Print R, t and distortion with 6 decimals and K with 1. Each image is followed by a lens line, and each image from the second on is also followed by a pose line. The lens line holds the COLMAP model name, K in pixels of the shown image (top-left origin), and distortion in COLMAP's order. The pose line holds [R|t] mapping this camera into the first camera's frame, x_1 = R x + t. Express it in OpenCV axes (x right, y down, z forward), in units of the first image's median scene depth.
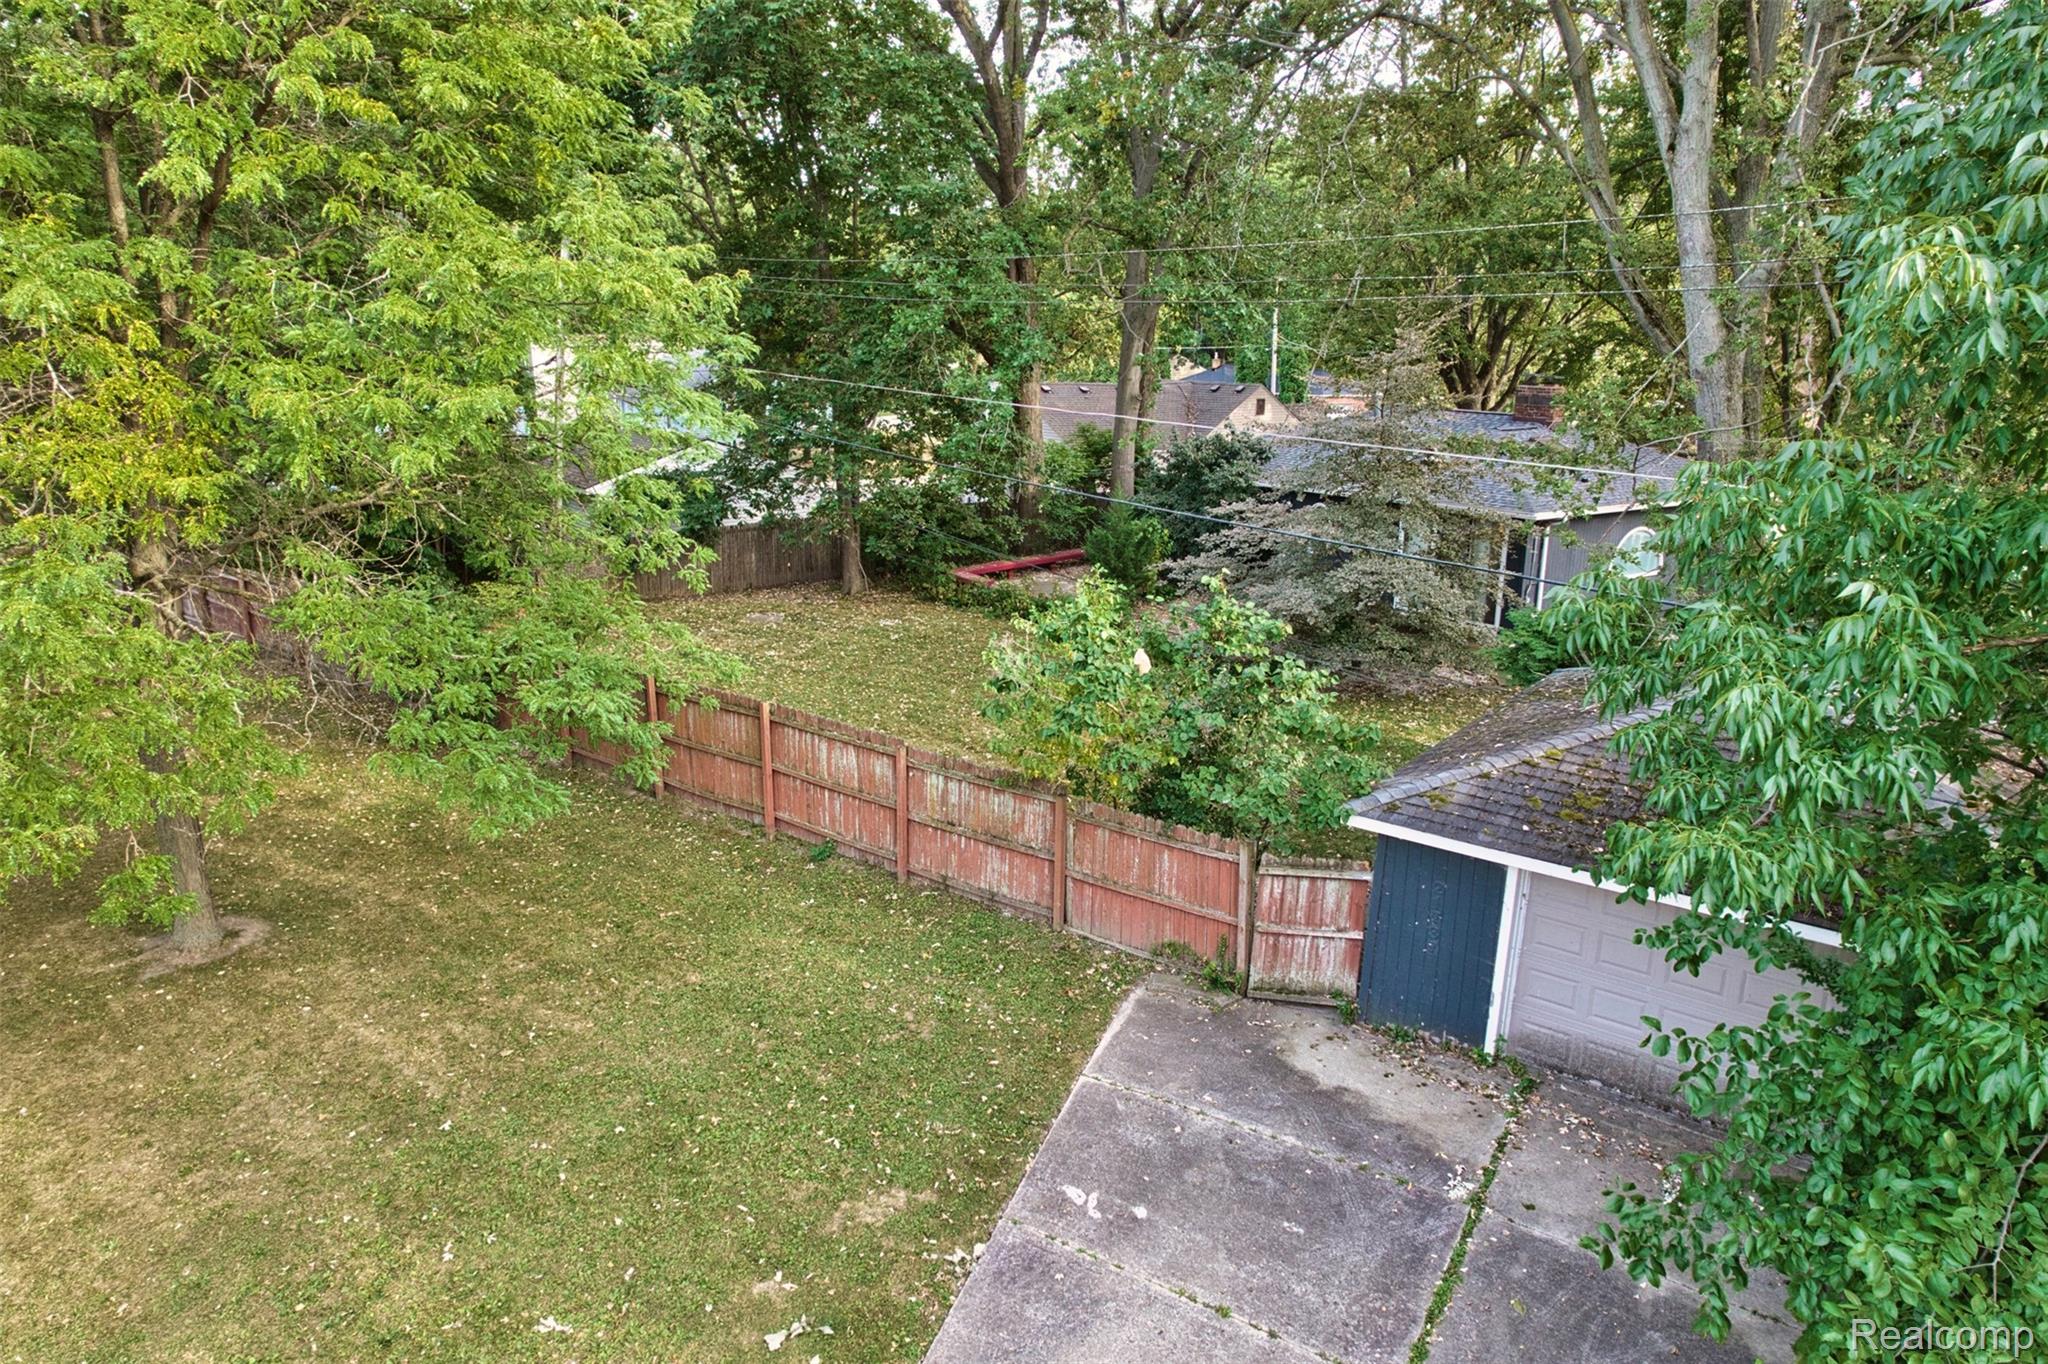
lens RADIAL K [[1320.0, 0, 1024.0], [0, 1320.0, 682.0], [0, 0, 1]] dist [-0.056401, 0.026731]
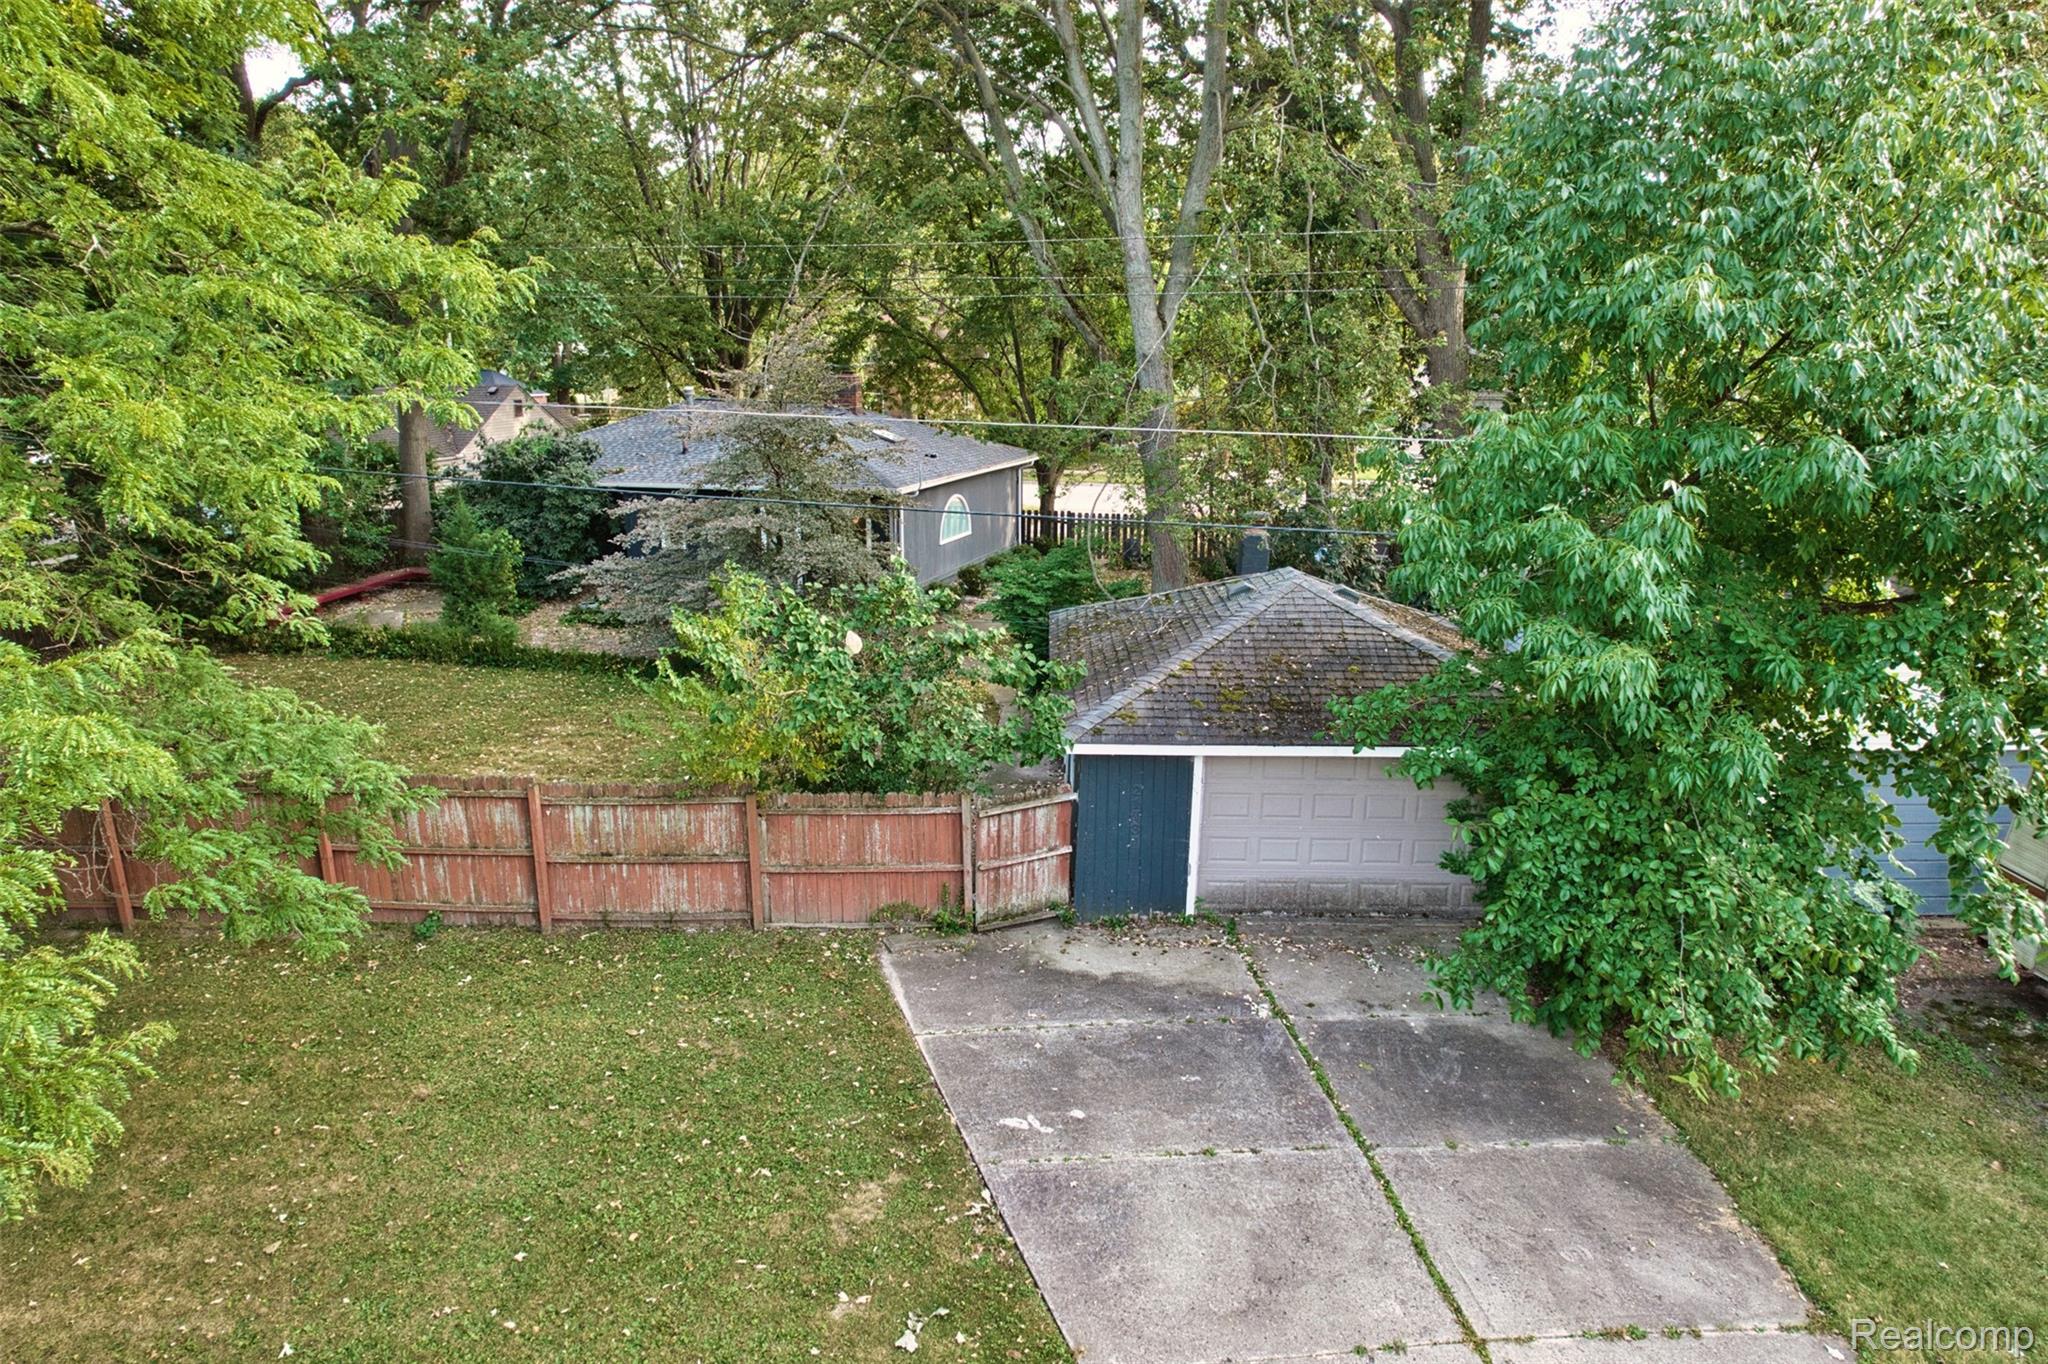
lens RADIAL K [[1320.0, 0, 1024.0], [0, 1320.0, 682.0], [0, 0, 1]] dist [-0.056401, 0.026731]
pose [[0.790319, -0.160265, 0.591364, -0.424833], [0.158969, 0.985767, 0.054700, -0.020638], [-0.591714, 0.050778, 0.804547, 0.082929]]
